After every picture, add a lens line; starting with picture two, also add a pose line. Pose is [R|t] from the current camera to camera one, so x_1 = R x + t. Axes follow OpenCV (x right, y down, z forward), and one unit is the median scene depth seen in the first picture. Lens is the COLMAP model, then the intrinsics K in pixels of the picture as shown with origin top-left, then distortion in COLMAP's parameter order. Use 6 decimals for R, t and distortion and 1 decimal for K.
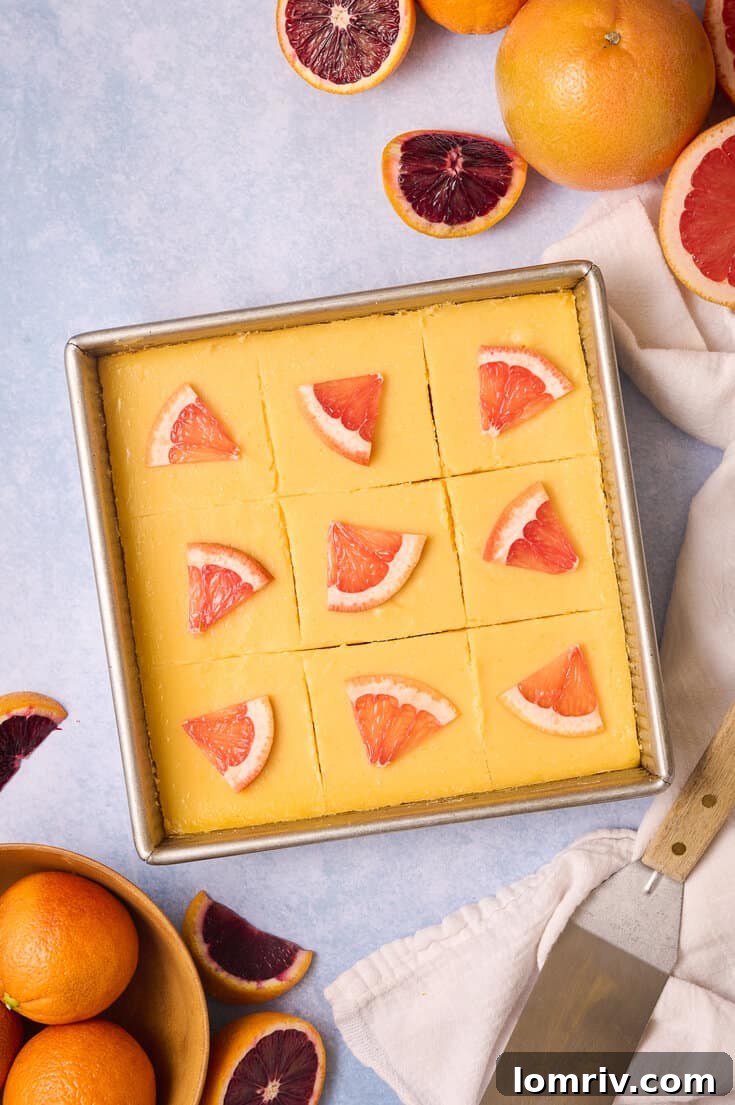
lens RADIAL K [[2467.4, 0, 366.2], [0, 2467.4, 555.7], [0, 0, 1]] dist [-0.243753, 0.000000]
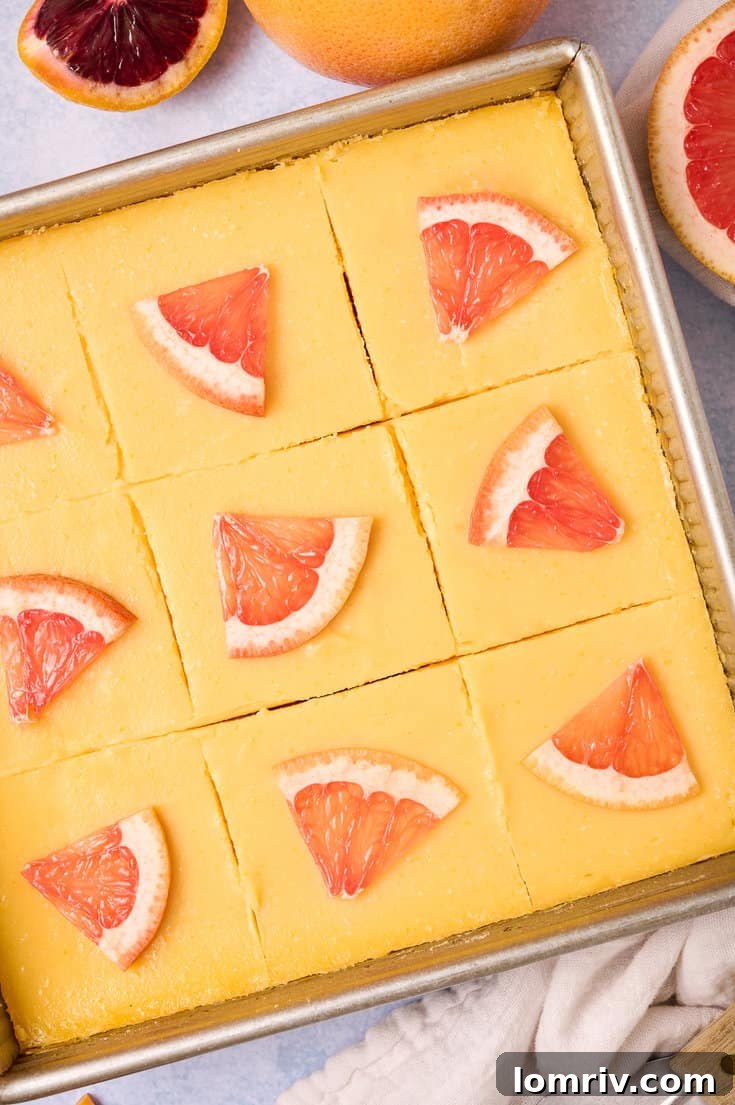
lens RADIAL K [[2467.4, 0, 371.5], [0, 2467.4, 546.7], [0, 0, 1]] dist [-0.243753, 0.000000]
pose [[0.991195, -0.132145, -0.008377, 0.028374], [0.132162, 0.991227, 0.001548, -0.001666], [0.008099, -0.002641, 0.999964, 0.386380]]
